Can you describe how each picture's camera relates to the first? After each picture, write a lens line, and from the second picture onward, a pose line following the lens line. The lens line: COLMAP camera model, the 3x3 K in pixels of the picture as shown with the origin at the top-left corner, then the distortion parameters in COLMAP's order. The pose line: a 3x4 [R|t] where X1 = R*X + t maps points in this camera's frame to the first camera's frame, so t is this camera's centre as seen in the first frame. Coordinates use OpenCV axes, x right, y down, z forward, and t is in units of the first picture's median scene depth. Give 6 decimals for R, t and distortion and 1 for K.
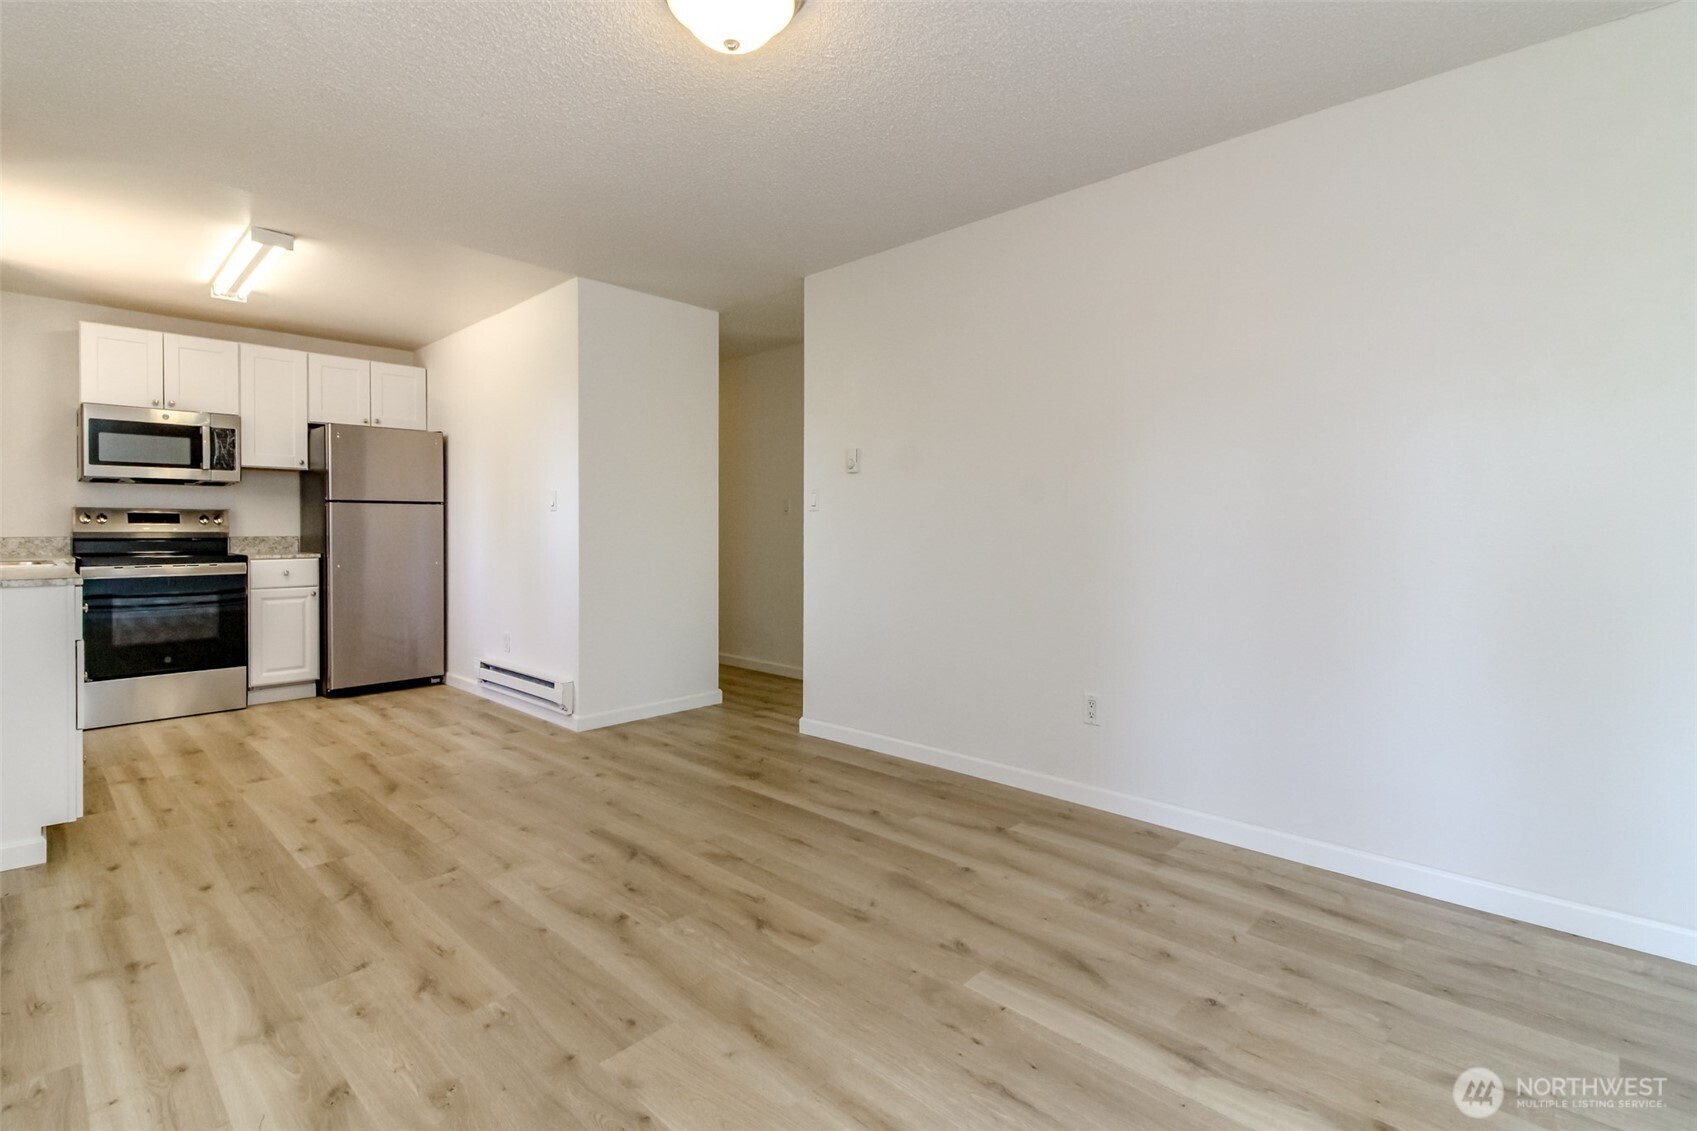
lens RADIAL K [[794.6, 0, 834.8], [0, 794.6, 538.4], [0, 0, 1]] dist [0.000367, -0.000650]
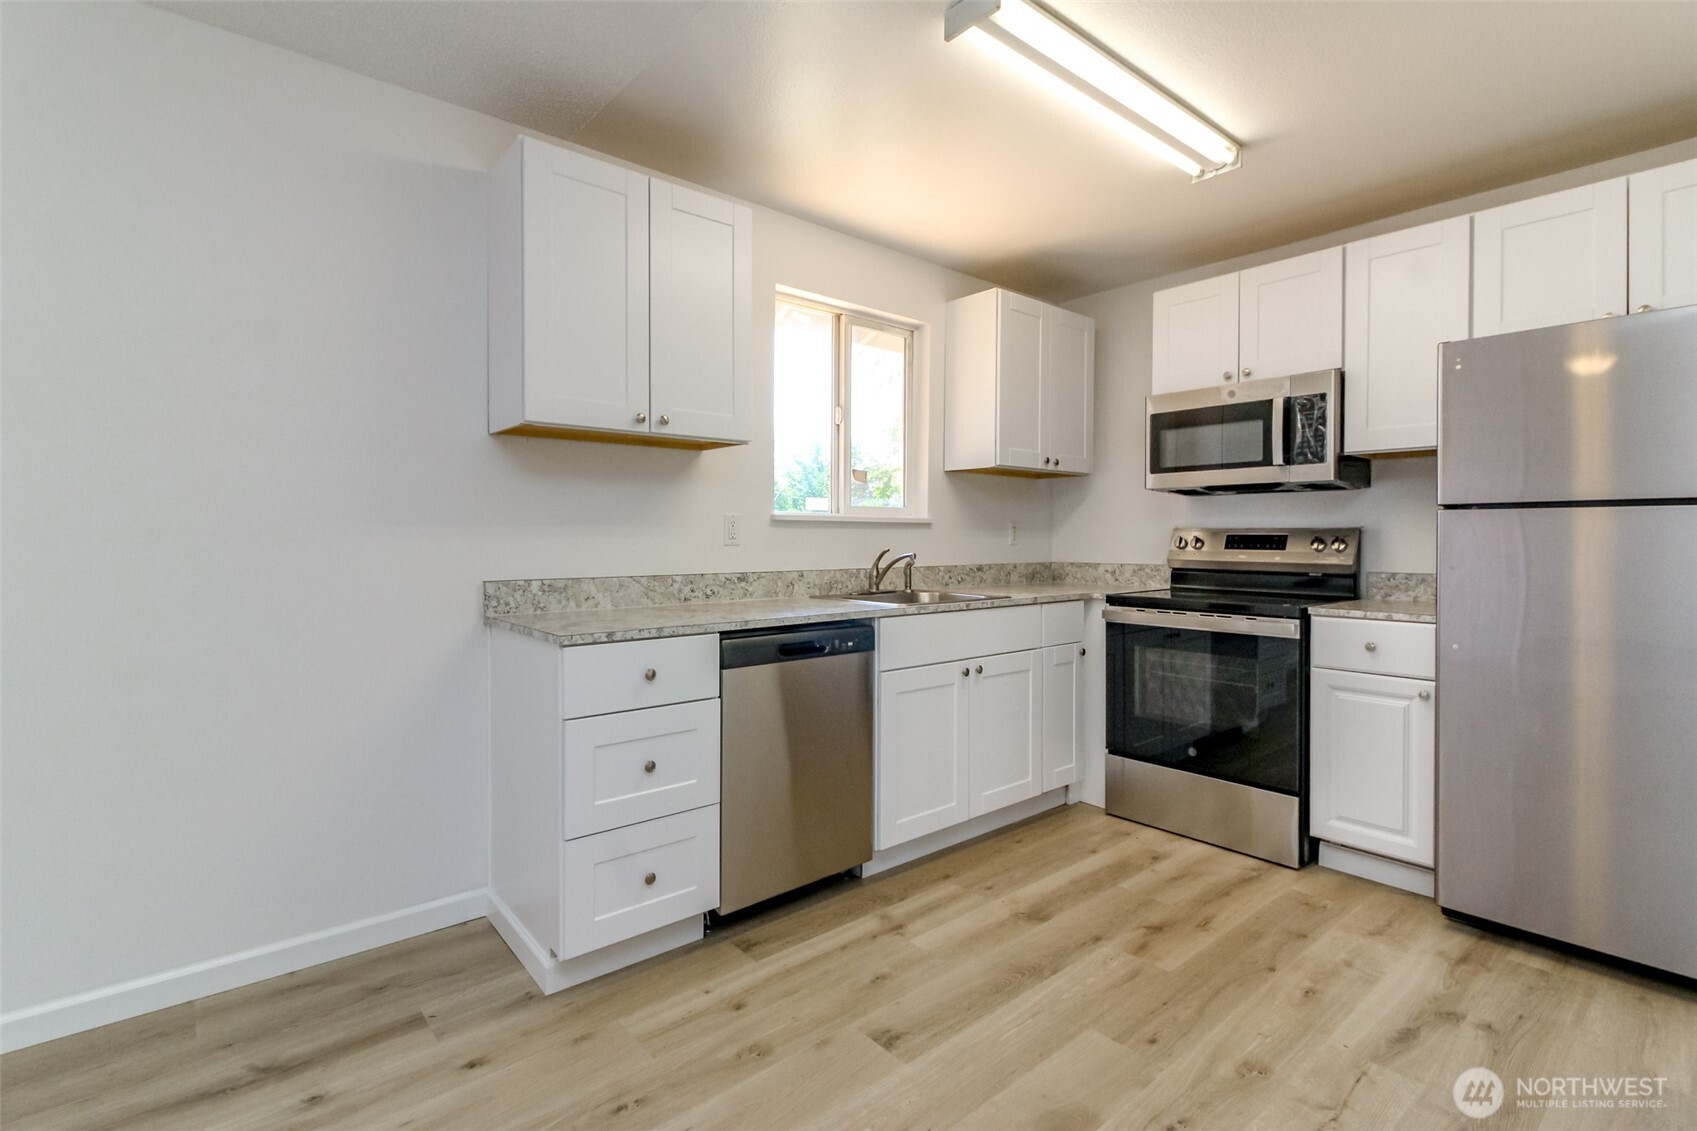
lens RADIAL K [[767.4, 0, 832.6], [0, 767.4, 540.6], [0, 0, 1]] dist [0.003199, -0.000792]
pose [[-0.106809, 0.002709, -0.994276, -0.203282], [-0.016008, 0.999862, 0.004444, -0.033643], [0.994151, 0.016391, -0.106750, 0.994699]]
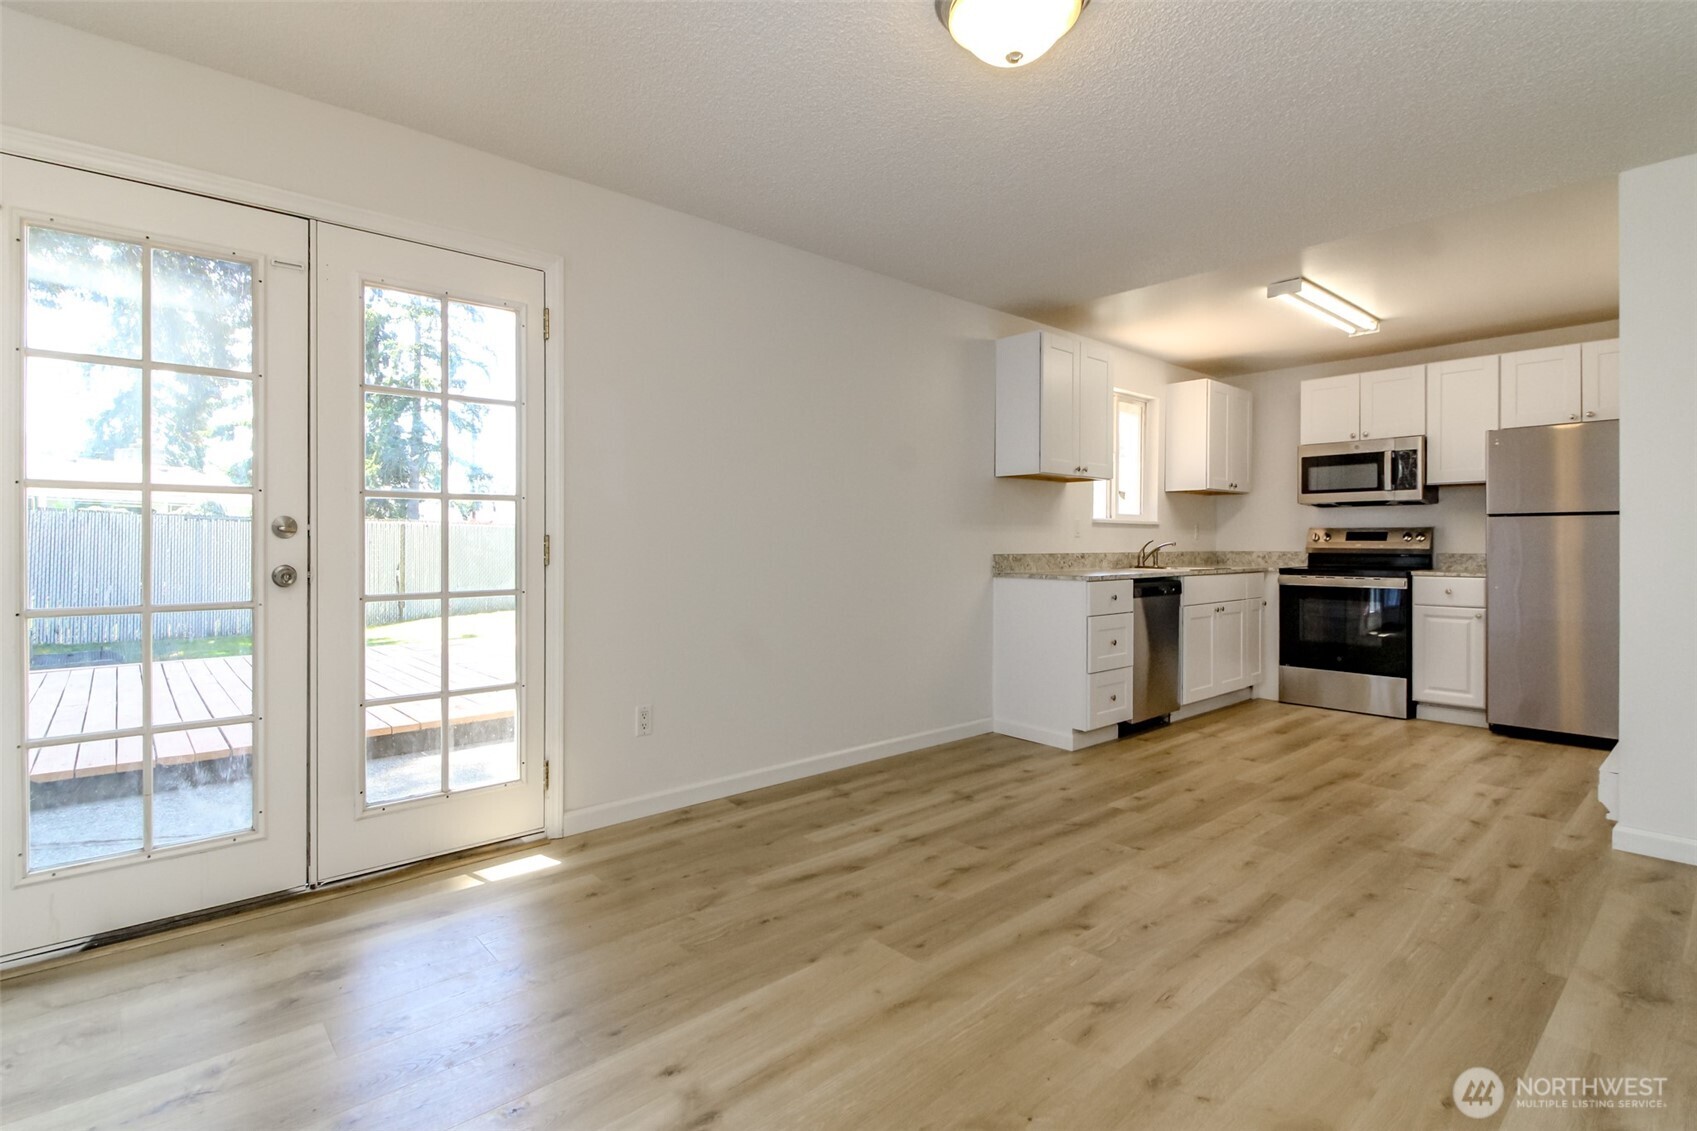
lens RADIAL K [[794.6, 0, 834.8], [0, 794.6, 538.4], [0, 0, 1]] dist [0.000367, -0.000650]
pose [[-0.083126, -0.006630, -0.996517, 0.486065], [-0.015313, 0.999868, -0.005375, -0.006159], [0.996421, 0.014813, -0.083217, 0.474778]]
